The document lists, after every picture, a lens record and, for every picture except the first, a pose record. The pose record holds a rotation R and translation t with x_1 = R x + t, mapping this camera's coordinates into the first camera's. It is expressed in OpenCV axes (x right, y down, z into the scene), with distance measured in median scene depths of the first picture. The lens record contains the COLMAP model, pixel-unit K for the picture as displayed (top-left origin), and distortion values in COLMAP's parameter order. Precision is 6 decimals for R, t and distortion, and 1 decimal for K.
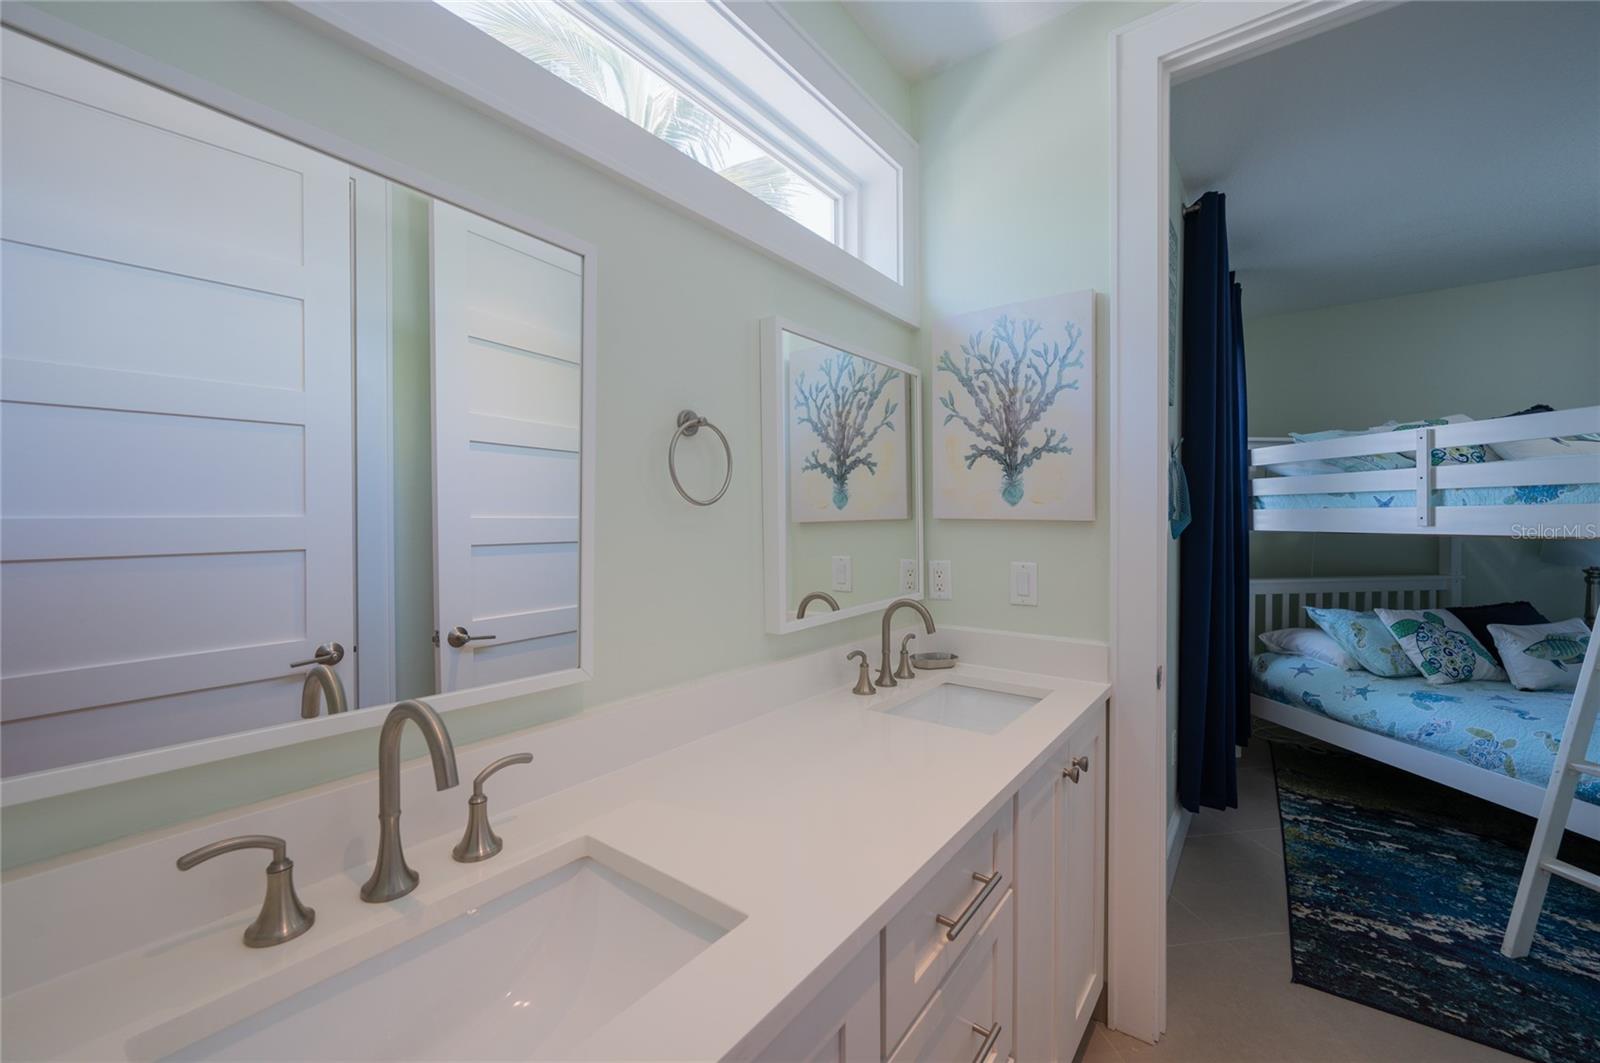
lens RADIAL K [[632.2, 0, 807.4], [0, 632.2, 524.6], [0, 0, 1]] dist [-0.000616, 0.000374]
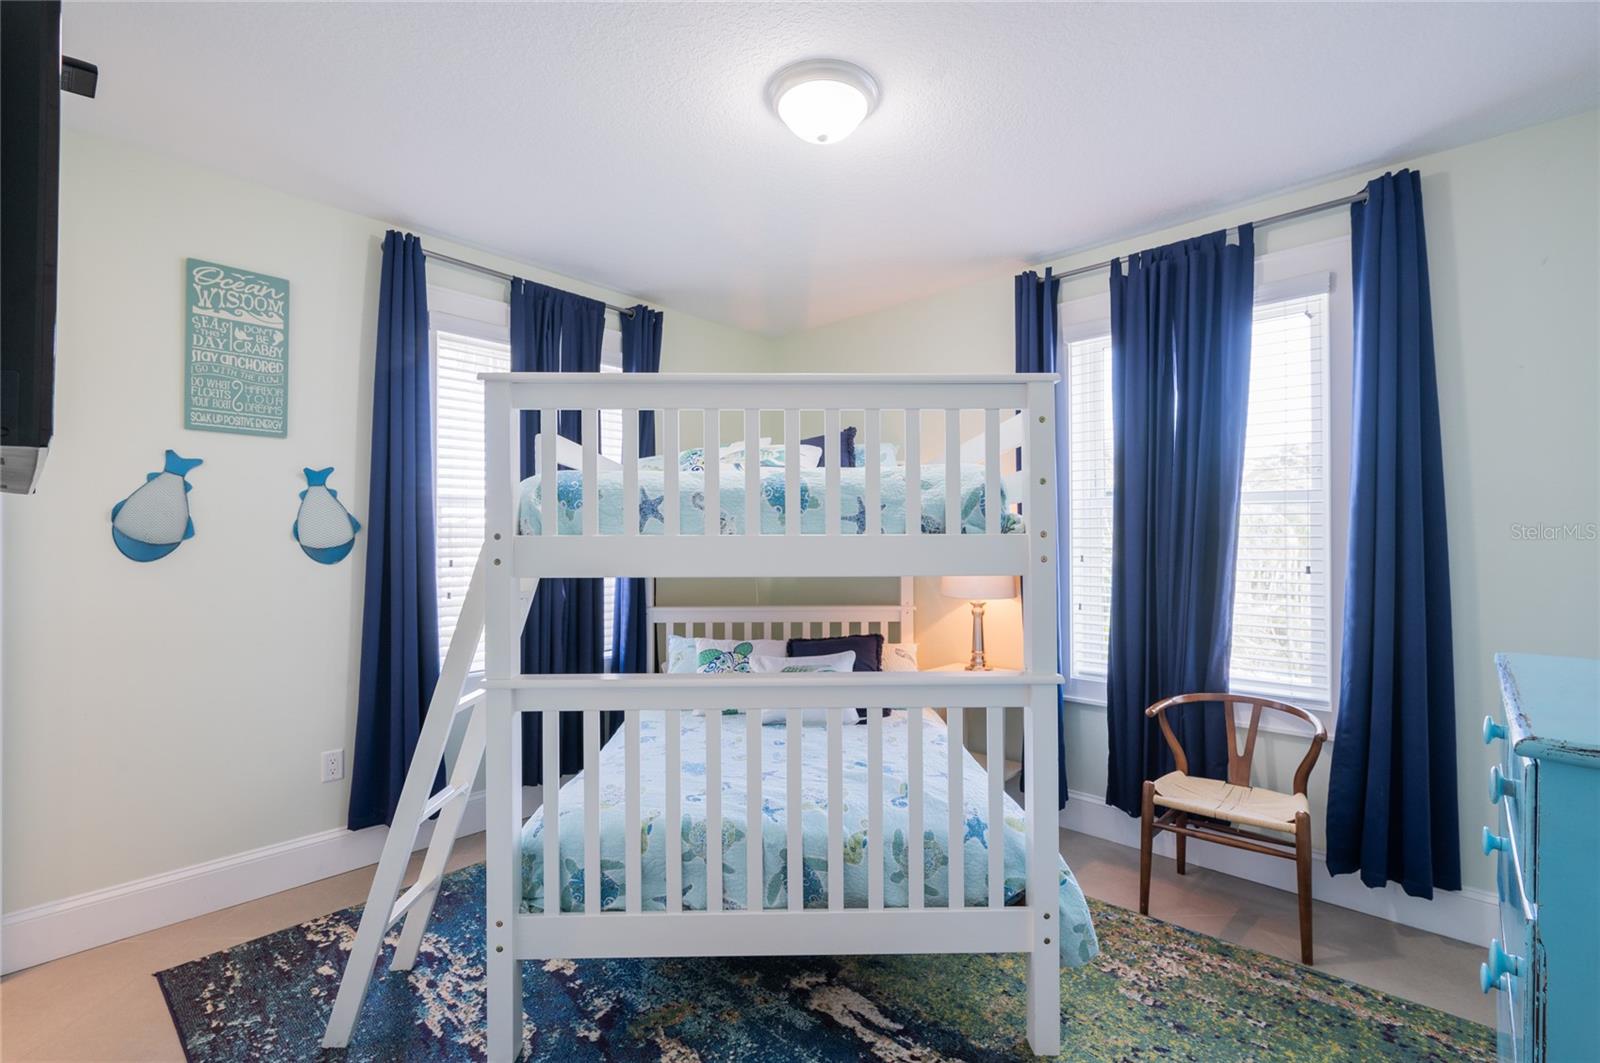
lens RADIAL K [[713.6, 0, 815.6], [0, 713.6, 543.4], [0, 0, 1]] dist [-0.002124, 0.000279]
pose [[0.994695, 0.003282, -0.102812, 0.844454], [-0.003737, 0.999984, -0.004232, -0.005753], [0.102797, 0.004594, 0.994692, -0.041768]]
